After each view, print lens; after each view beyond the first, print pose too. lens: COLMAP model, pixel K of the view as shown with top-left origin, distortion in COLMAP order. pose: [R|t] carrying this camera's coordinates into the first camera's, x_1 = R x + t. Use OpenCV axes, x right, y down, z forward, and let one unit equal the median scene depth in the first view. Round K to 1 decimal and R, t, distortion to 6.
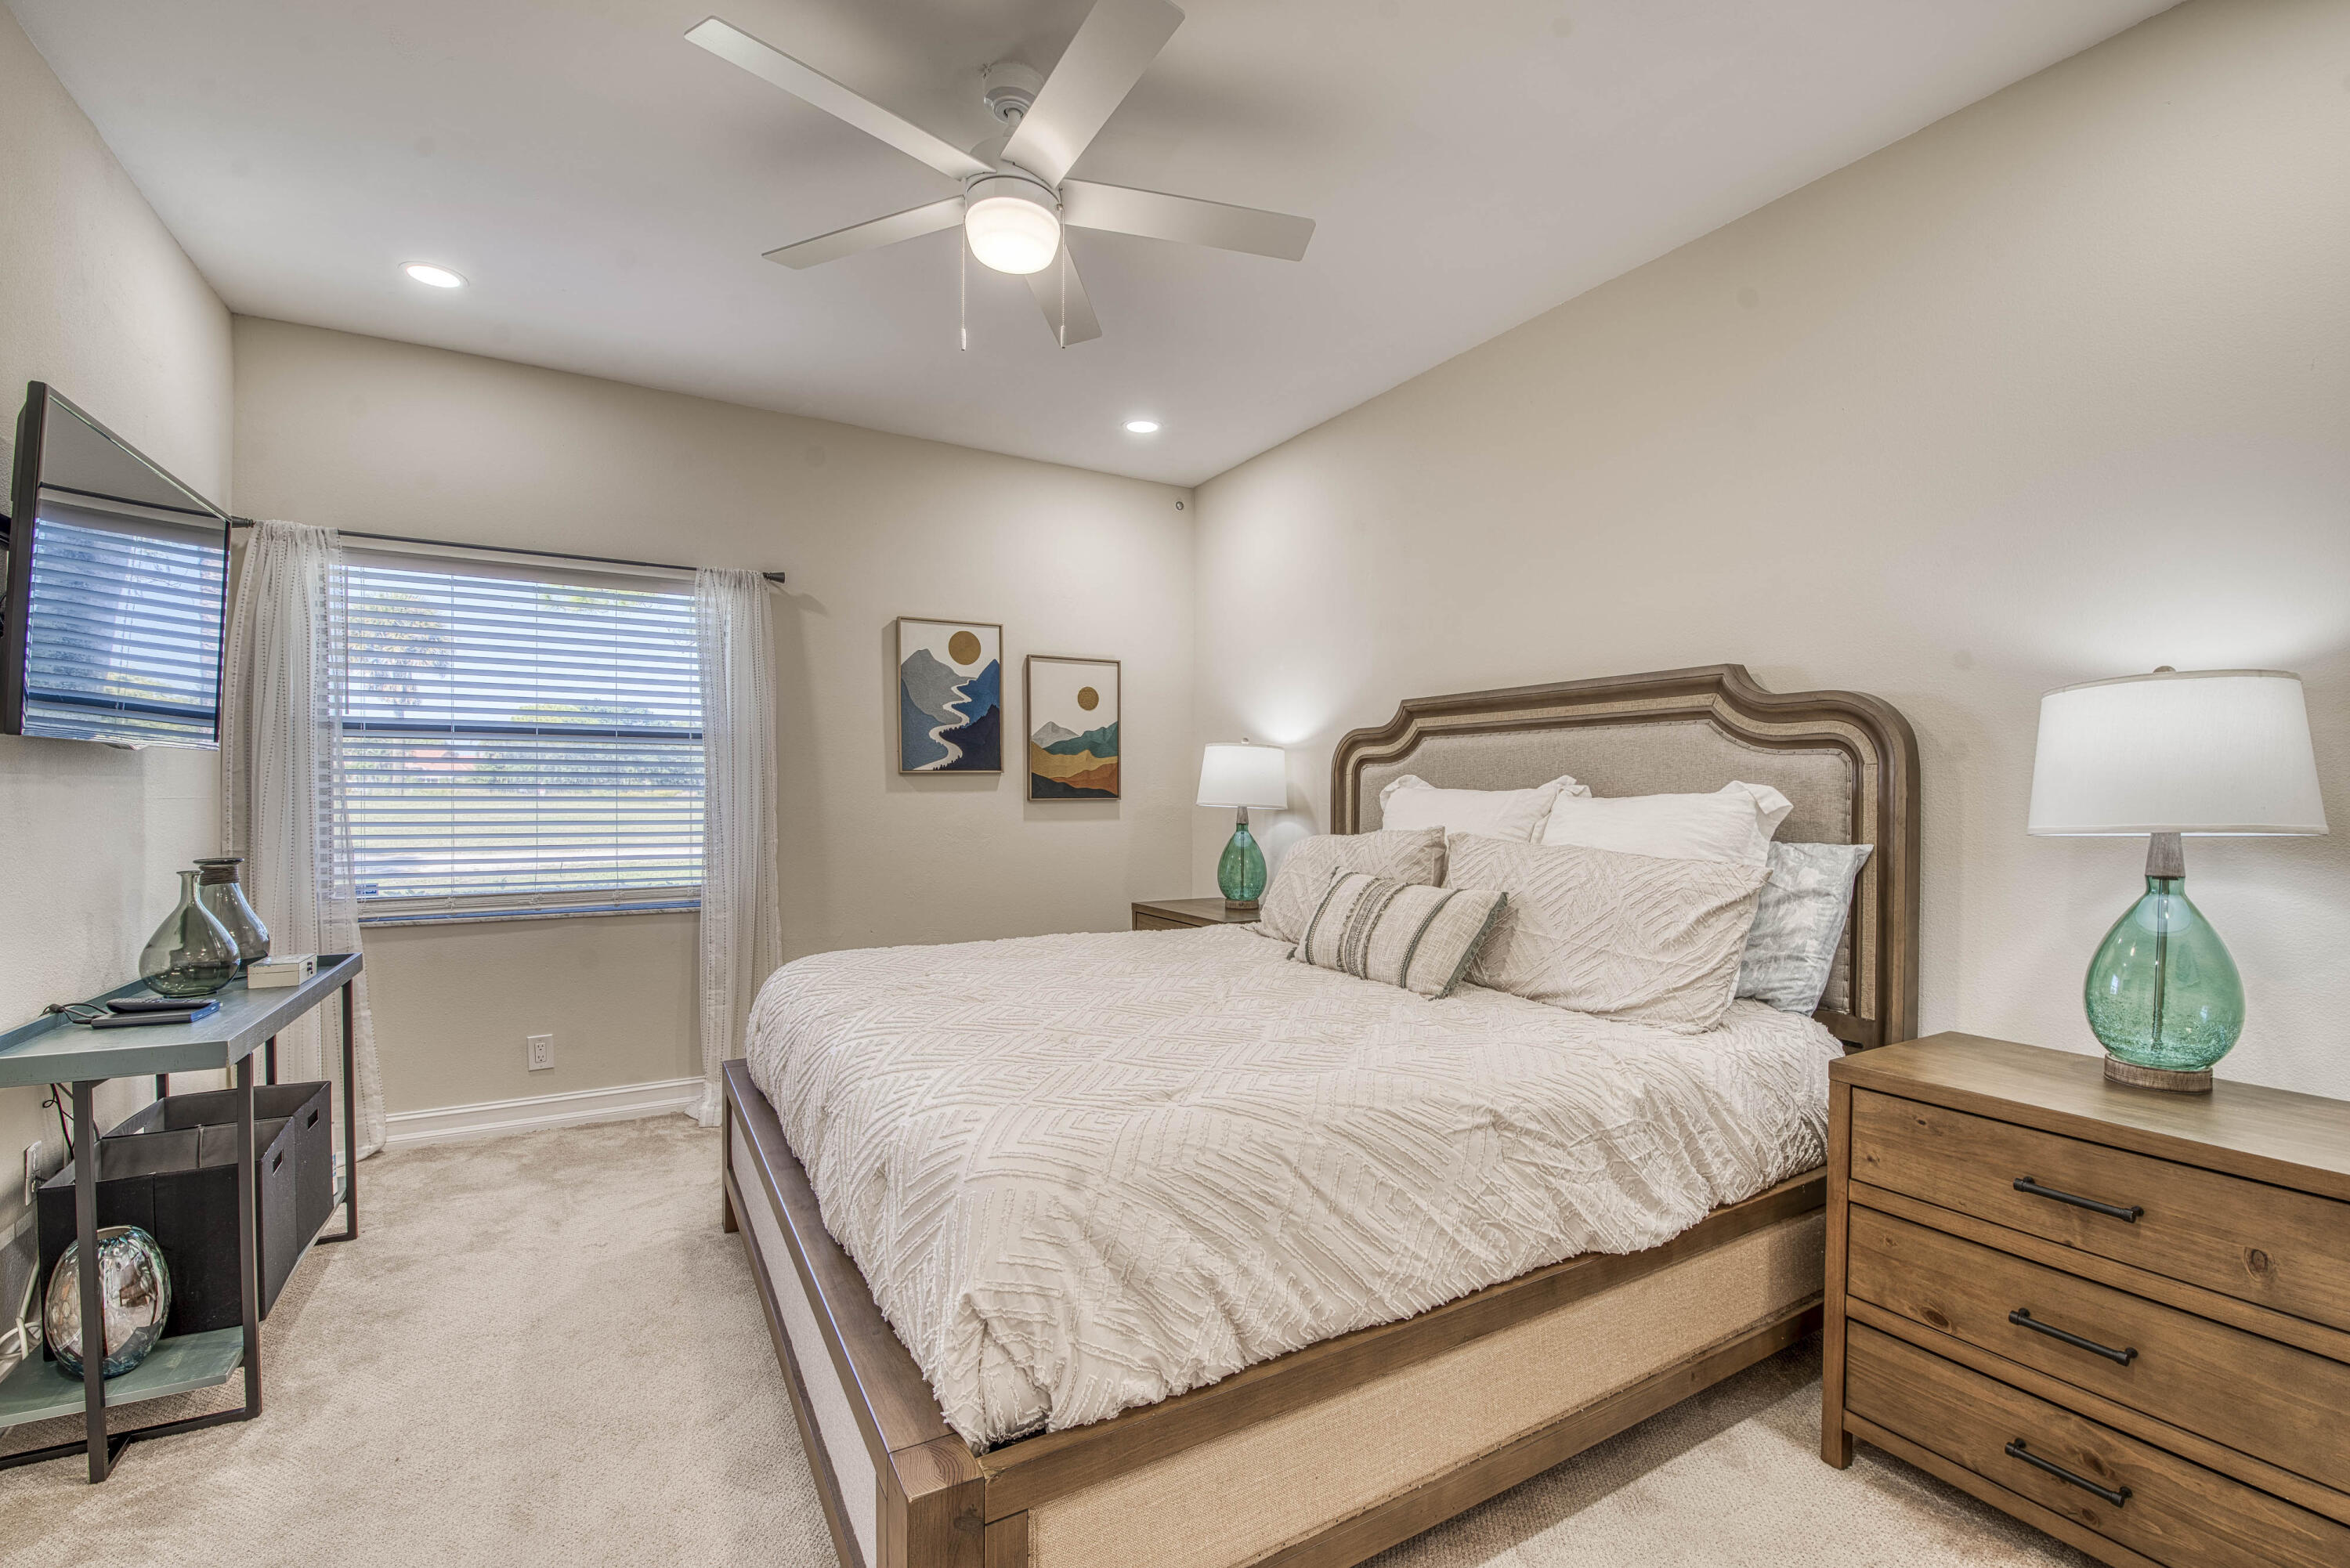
lens RADIAL K [[1009.5, 0, 1202.1], [0, 1009.5, 806.8], [0, 0, 1]] dist [-0.003986, -0.008789]
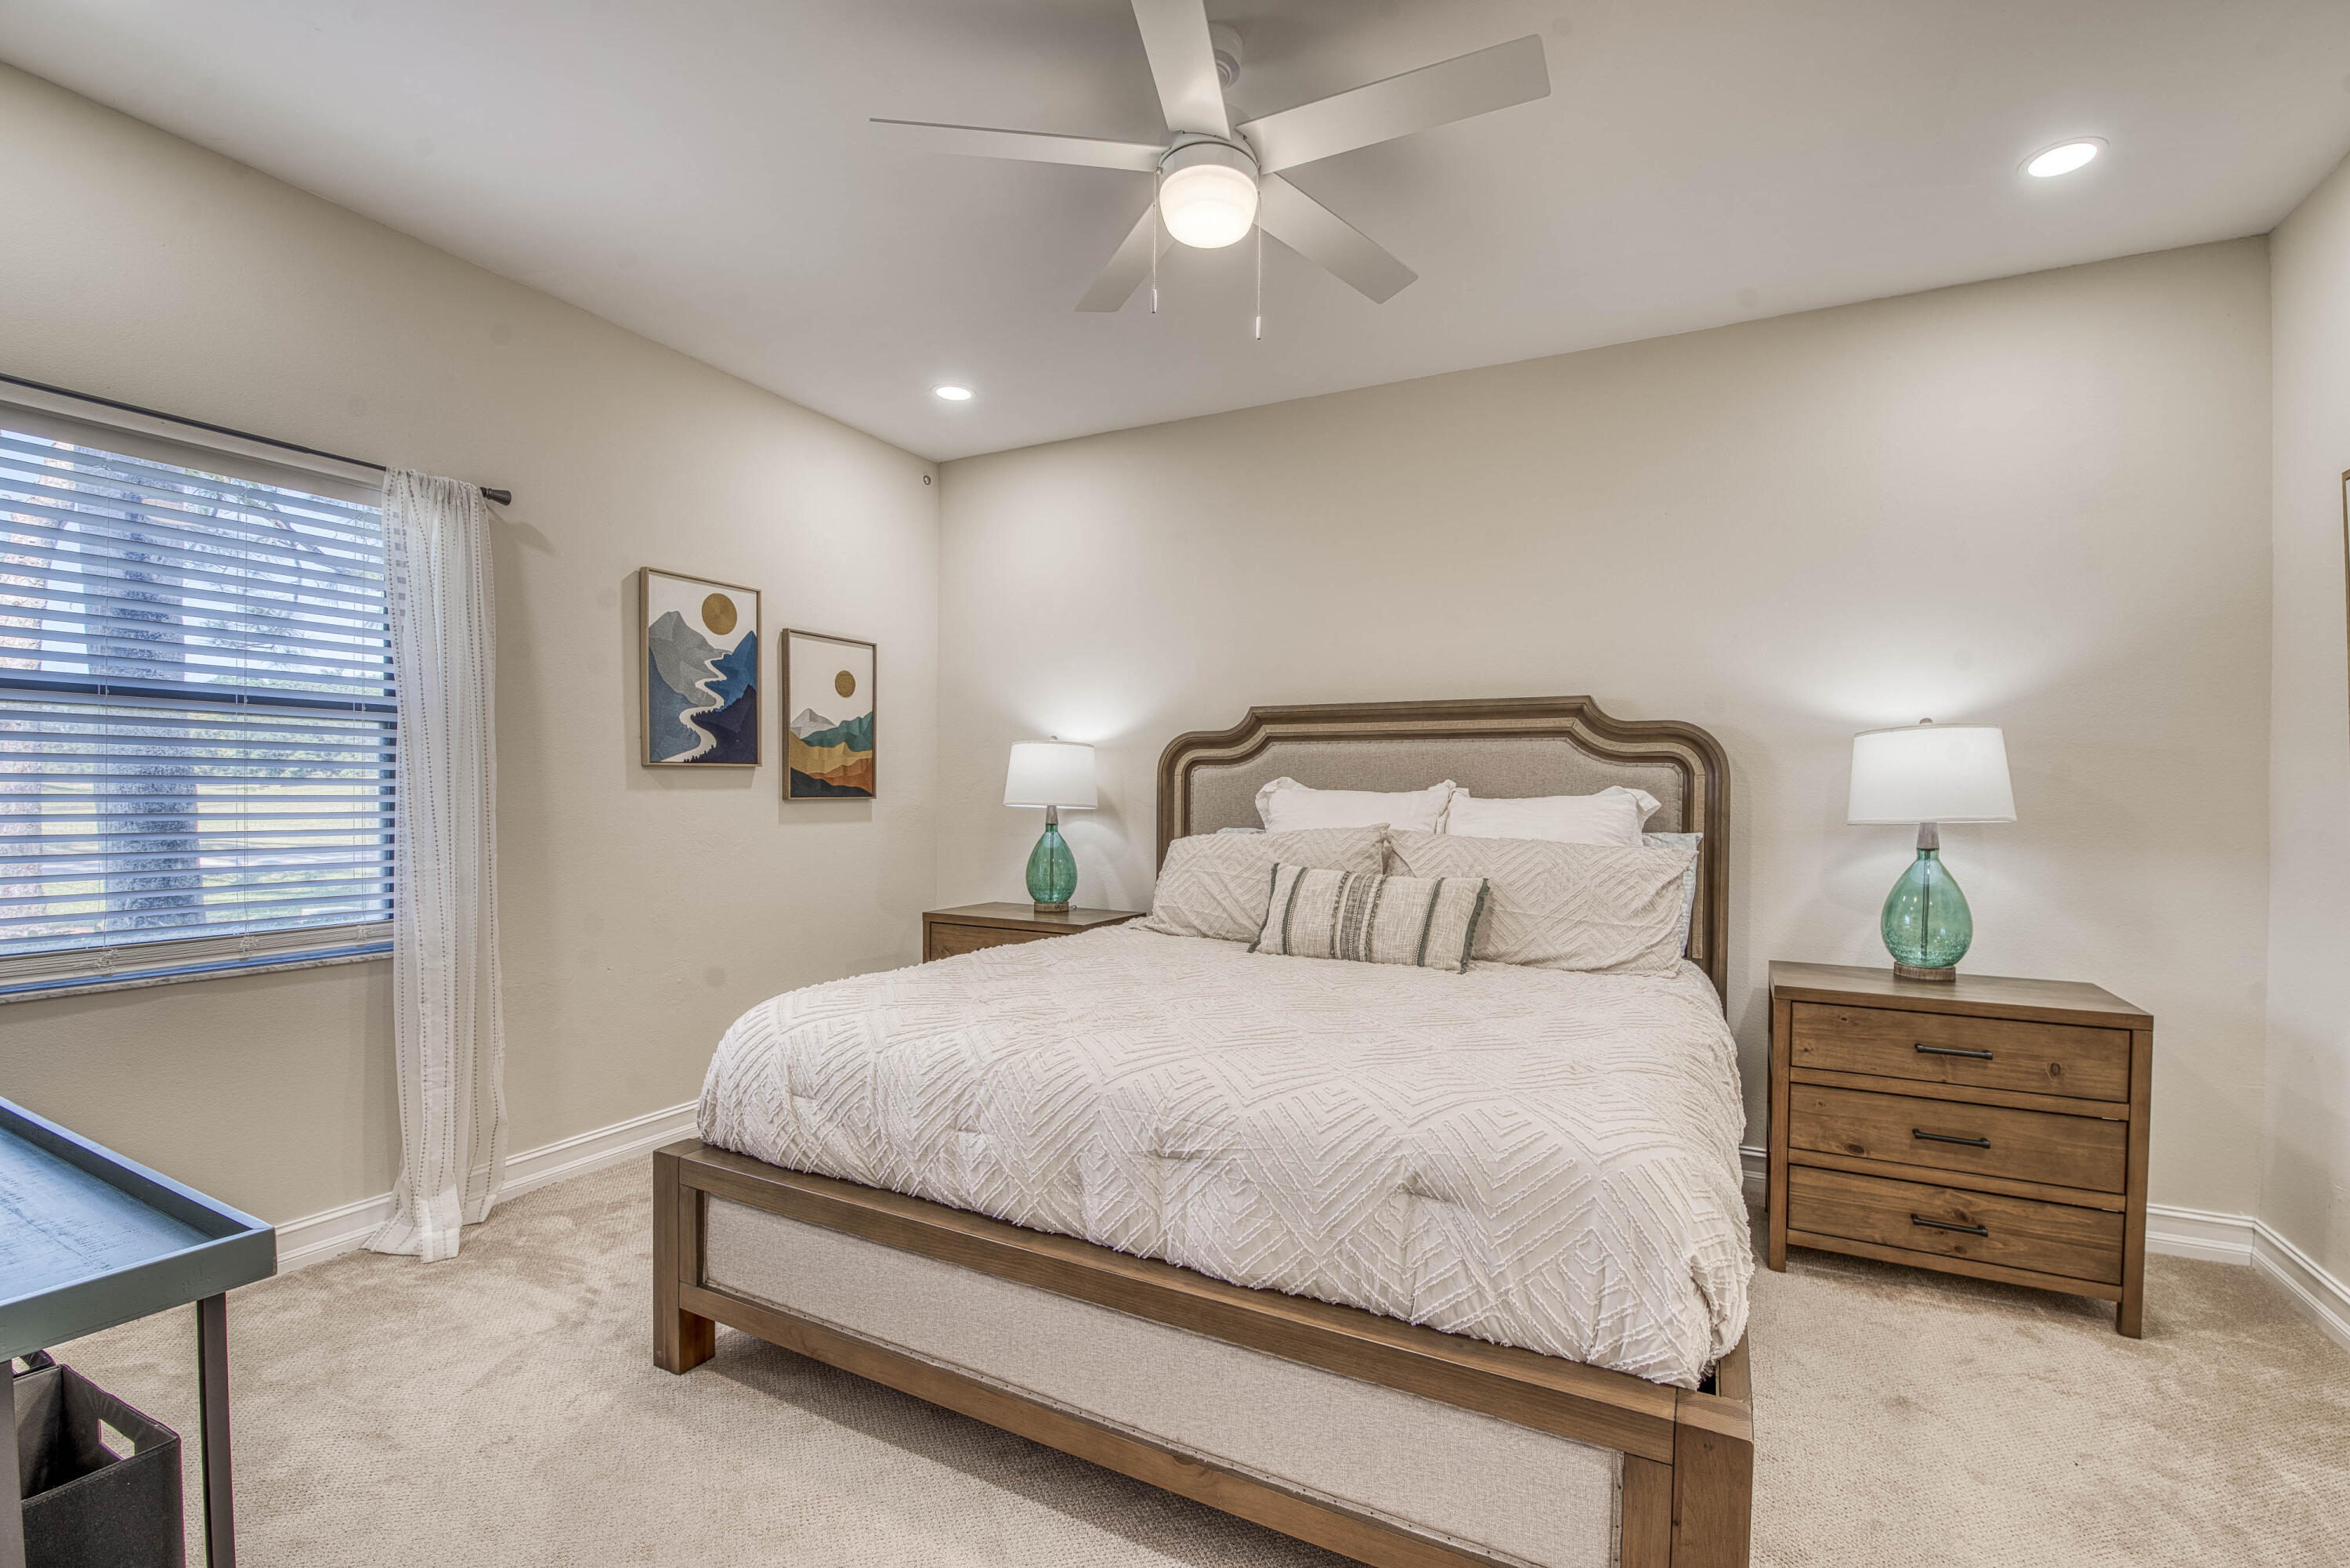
lens RADIAL K [[1009.5, 0, 1202.1], [0, 1009.5, 806.8], [0, 0, 1]] dist [-0.003986, -0.008789]
pose [[0.846009, -0.003506, 0.533157, -0.574434], [0.002329, 0.999993, 0.002880, -0.003589], [-0.533164, -0.001195, 0.846011, 0.163575]]
